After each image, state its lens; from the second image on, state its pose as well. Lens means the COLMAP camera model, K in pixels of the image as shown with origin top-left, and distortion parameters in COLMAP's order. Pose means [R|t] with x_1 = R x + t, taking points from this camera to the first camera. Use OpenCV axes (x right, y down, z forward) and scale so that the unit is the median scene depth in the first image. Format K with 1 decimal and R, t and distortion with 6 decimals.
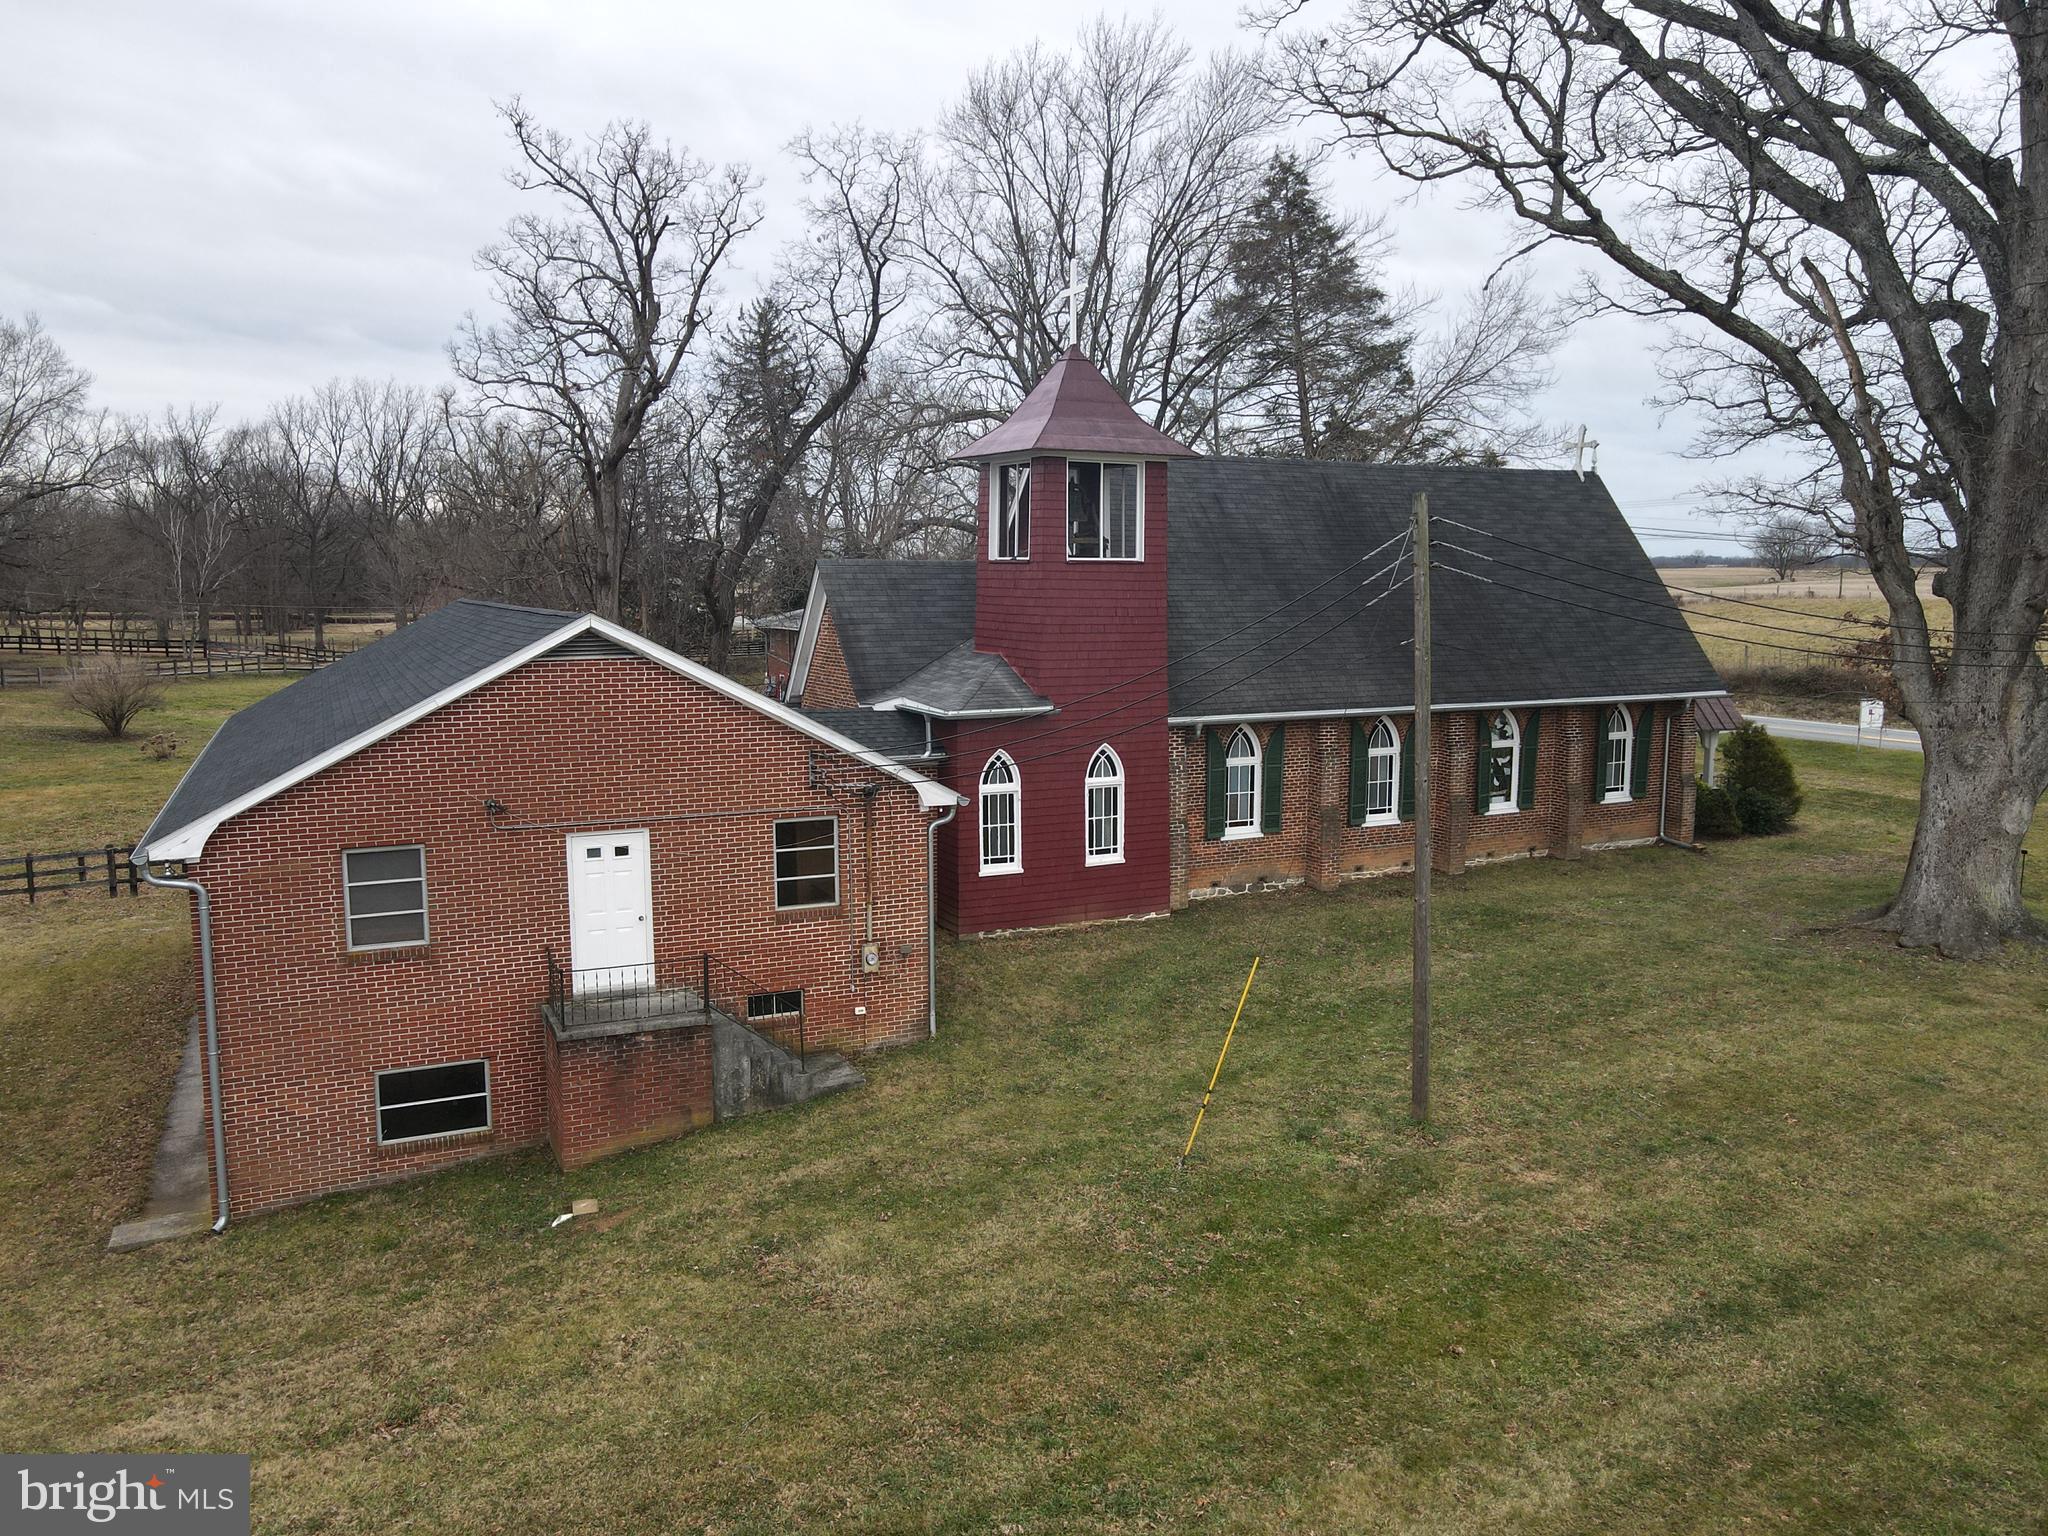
lens RADIAL K [[1504.3, 0, 1025.2], [0, 1504.3, 772.0], [0, 0, 1]] dist [-0.009973, 0.037551]
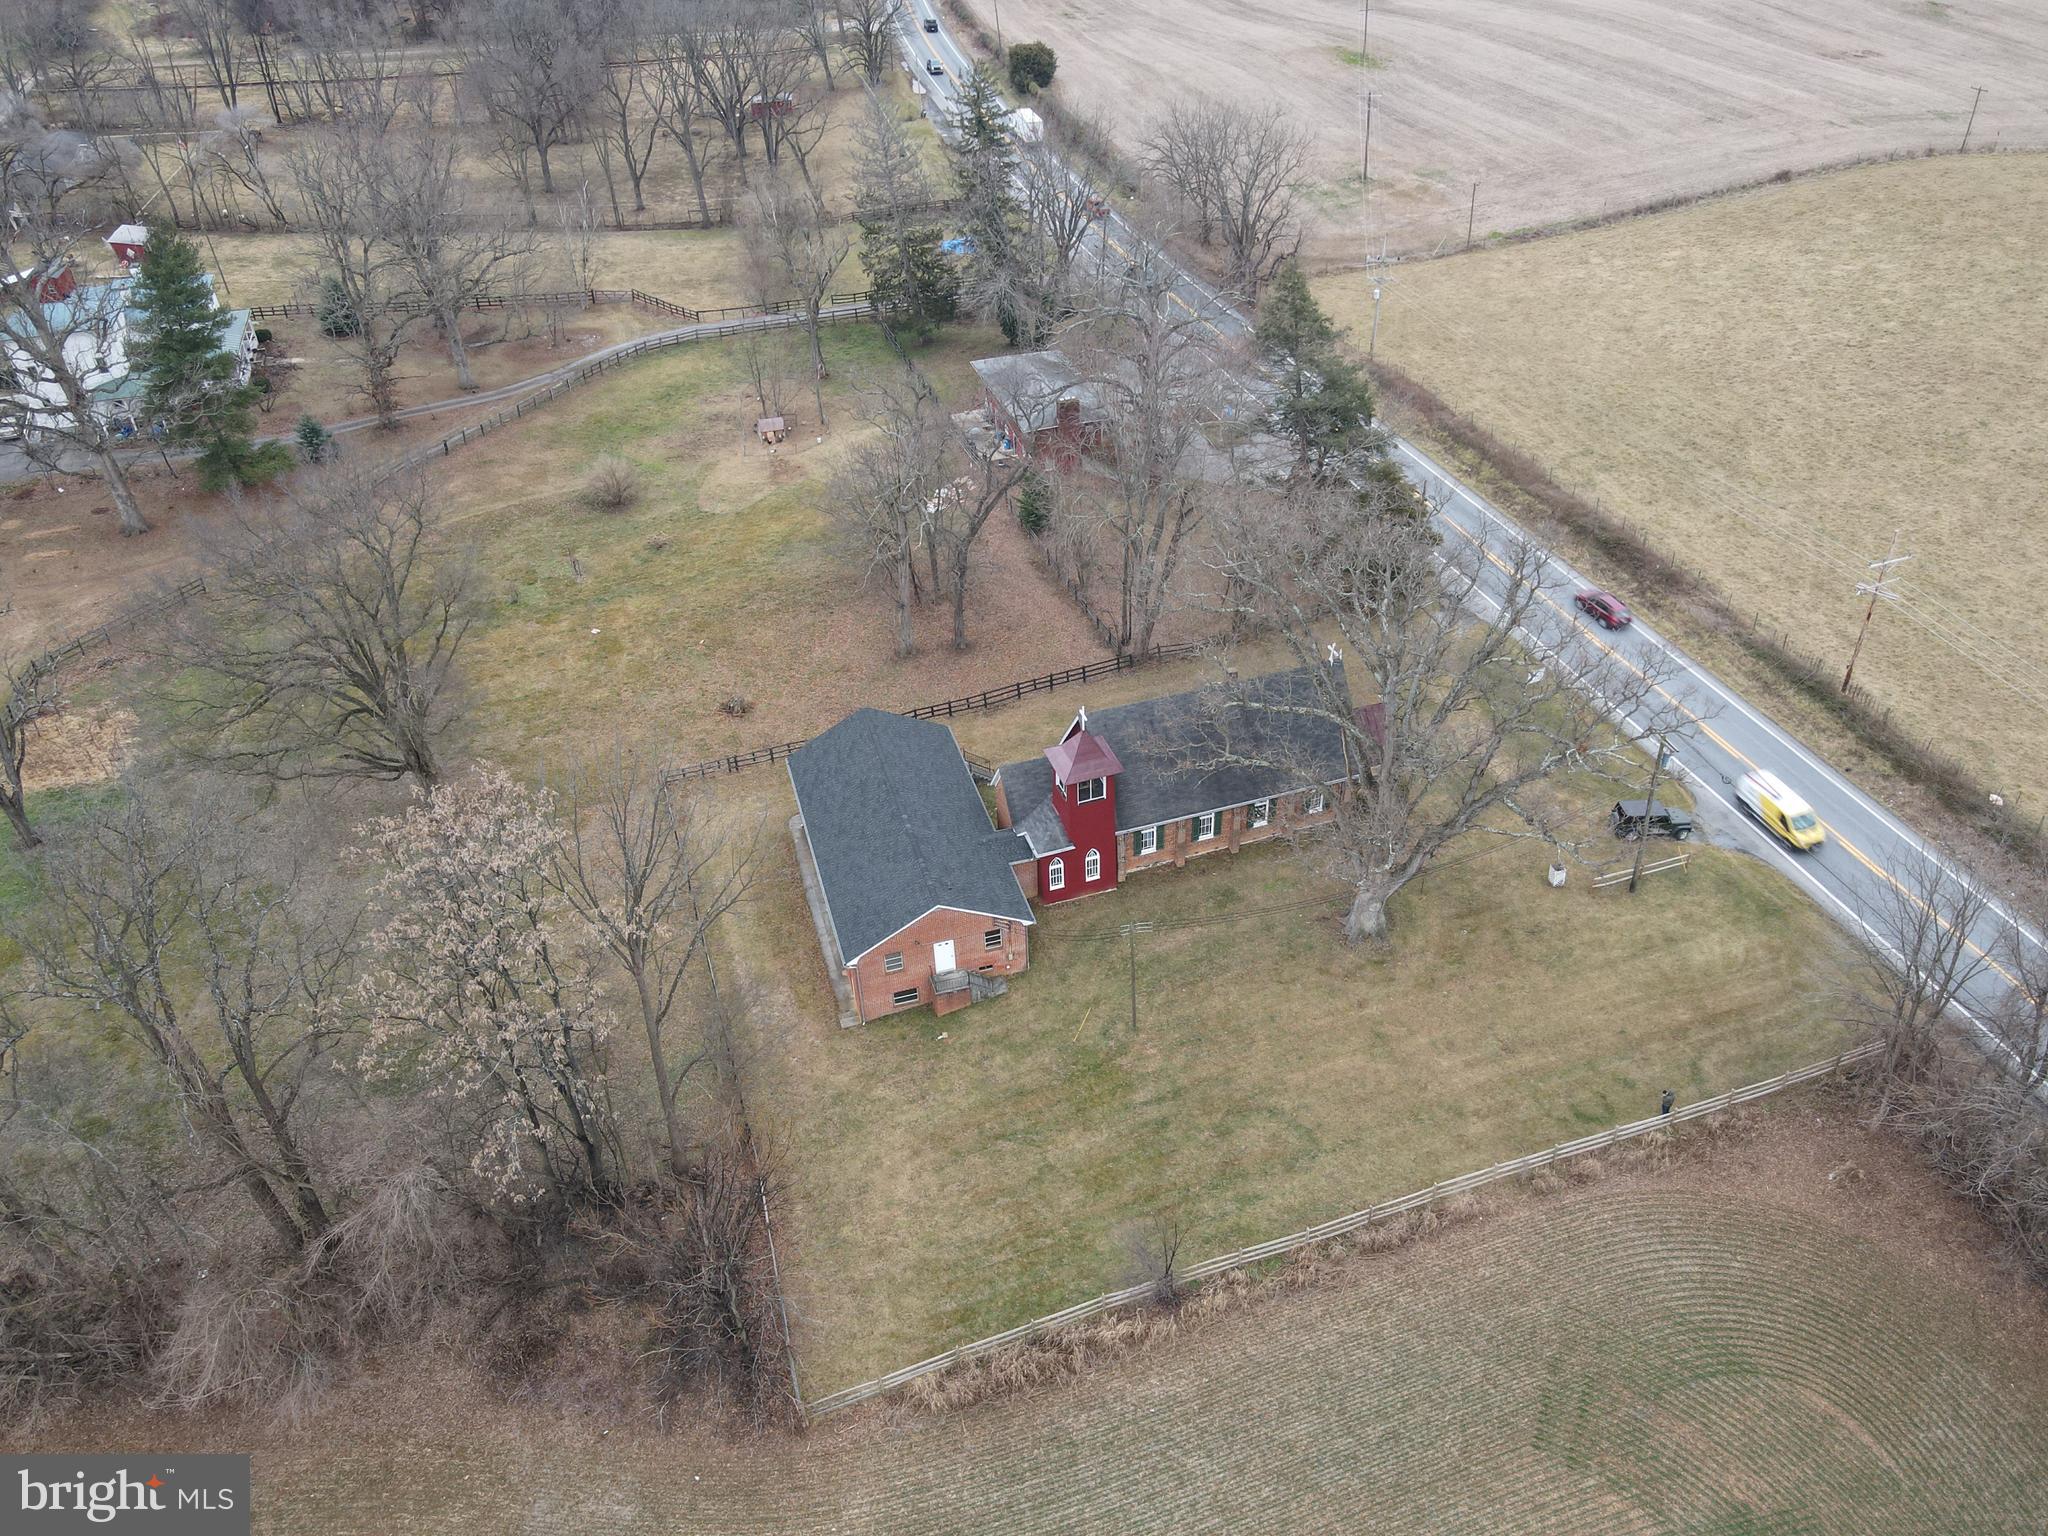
lens RADIAL K [[1504.3, 0, 1028.6], [0, 1504.3, 767.0], [0, 0, 1]] dist [-0.009973, 0.037551]
pose [[0.989097, 0.063570, -0.132835, 0.446303], [0.008836, 0.874786, 0.484428, -2.290663], [0.146997, -0.480321, 0.864687, -2.193143]]
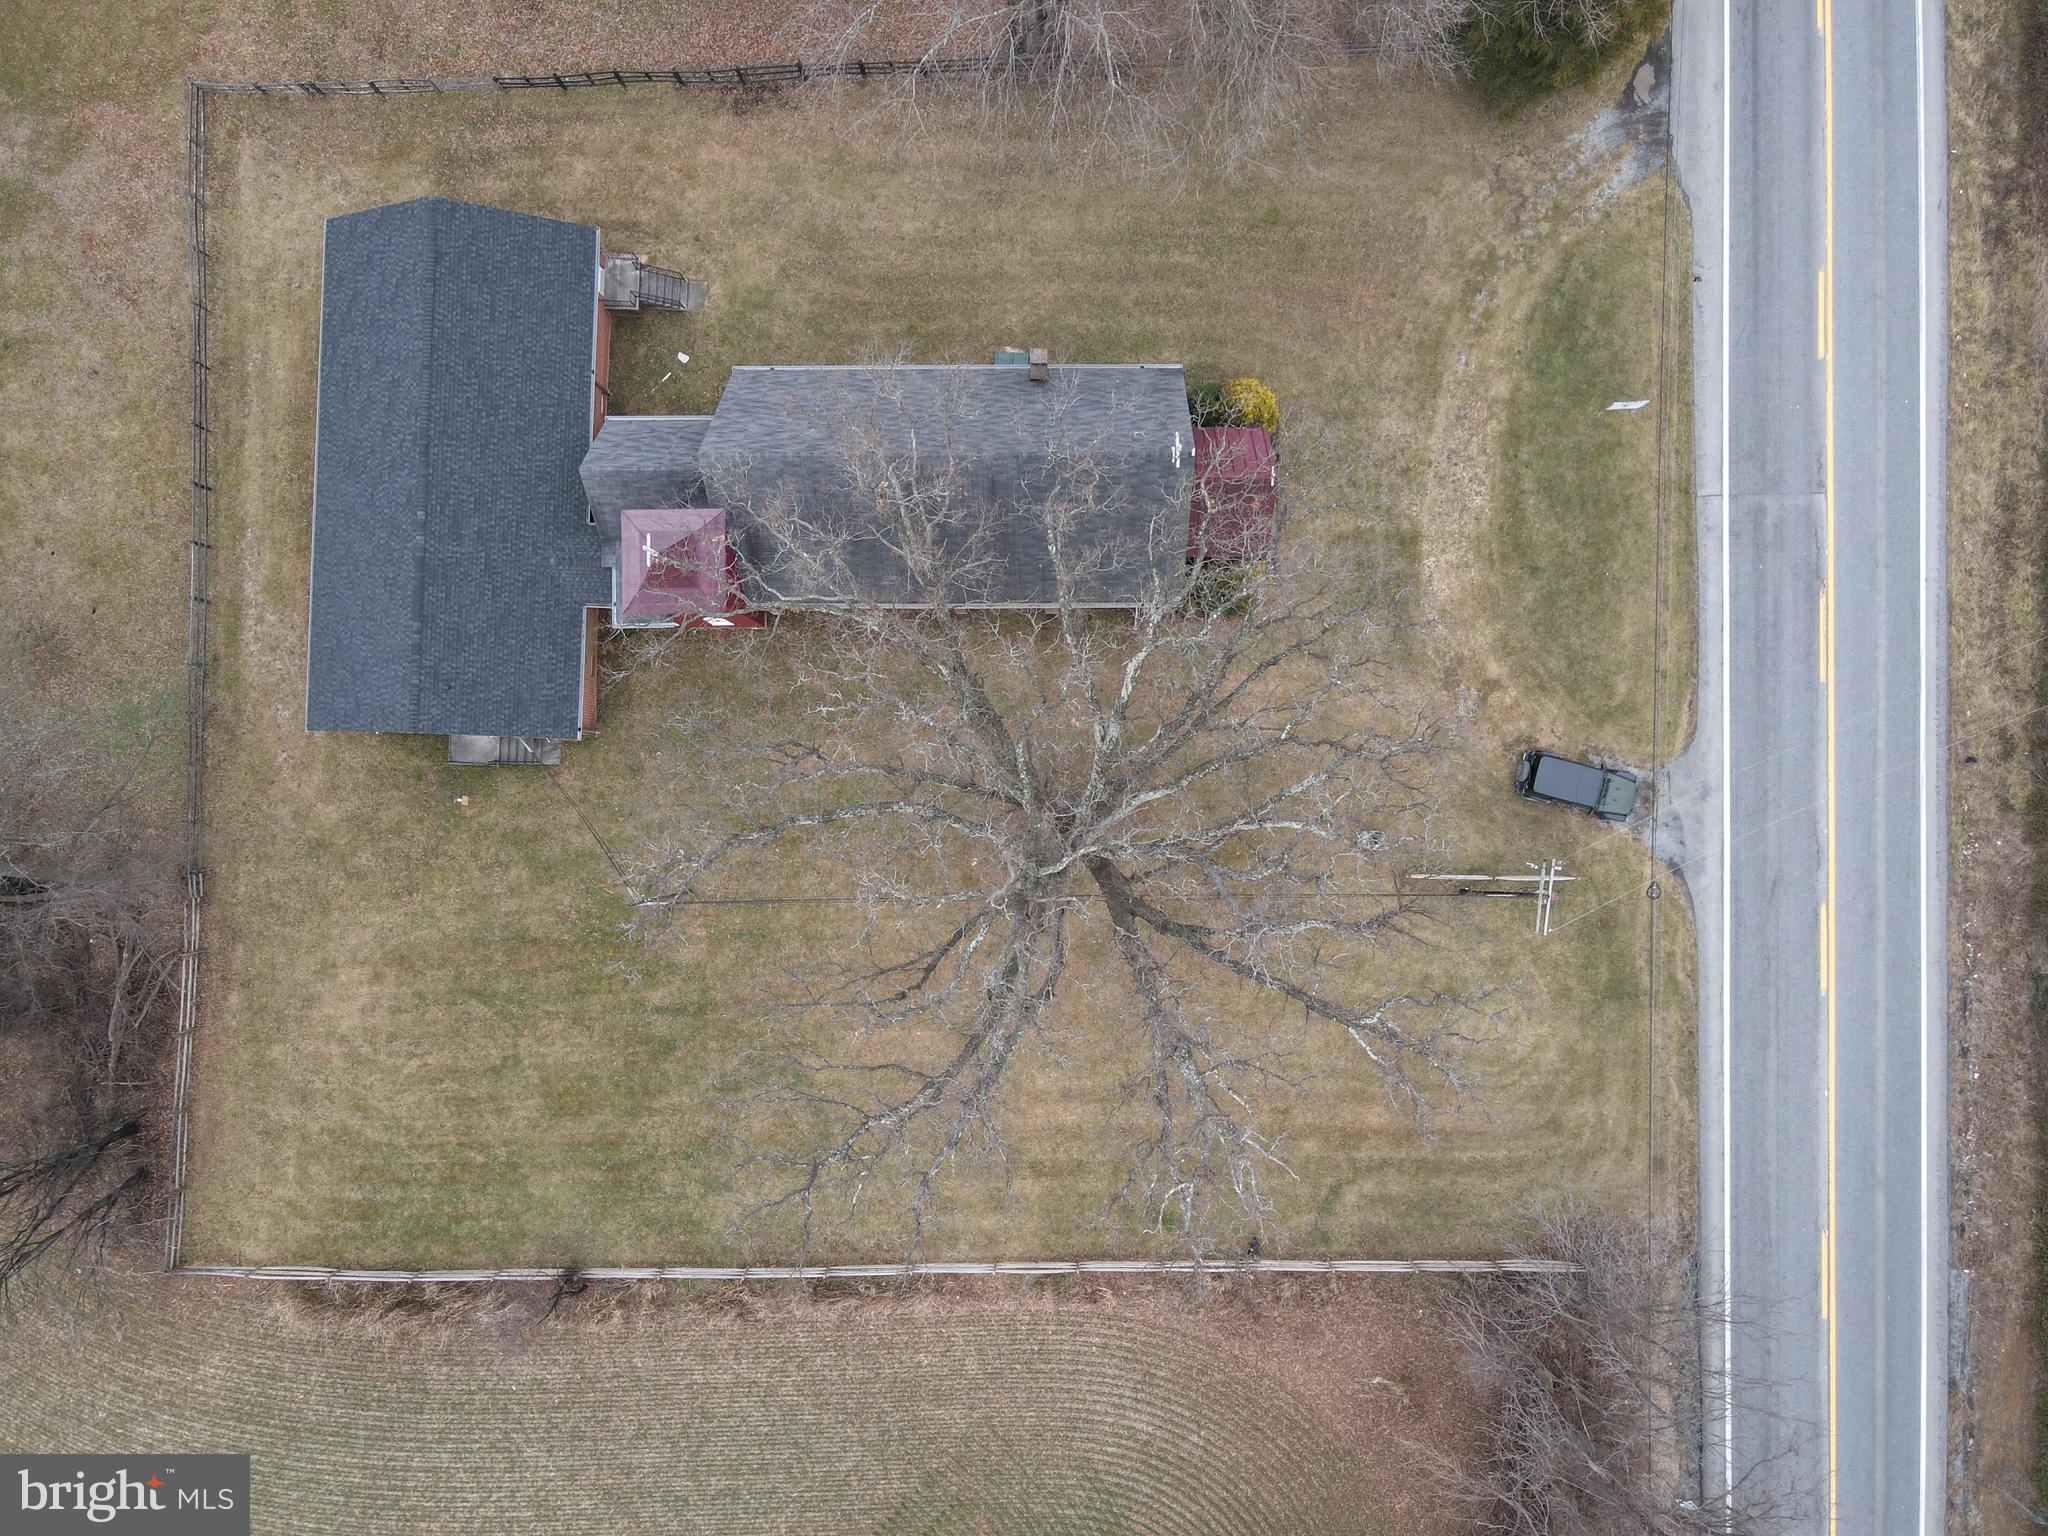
lens RADIAL K [[1504.3, 0, 1020.3], [0, 1504.3, 763.4], [0, 0, 1]] dist [-0.009973, 0.037551]
pose [[0.892253, 0.451276, -0.015293, 0.756801], [-0.044469, 0.121526, 0.991592, -2.809046], [0.449340, -0.884071, 0.128499, 1.050071]]
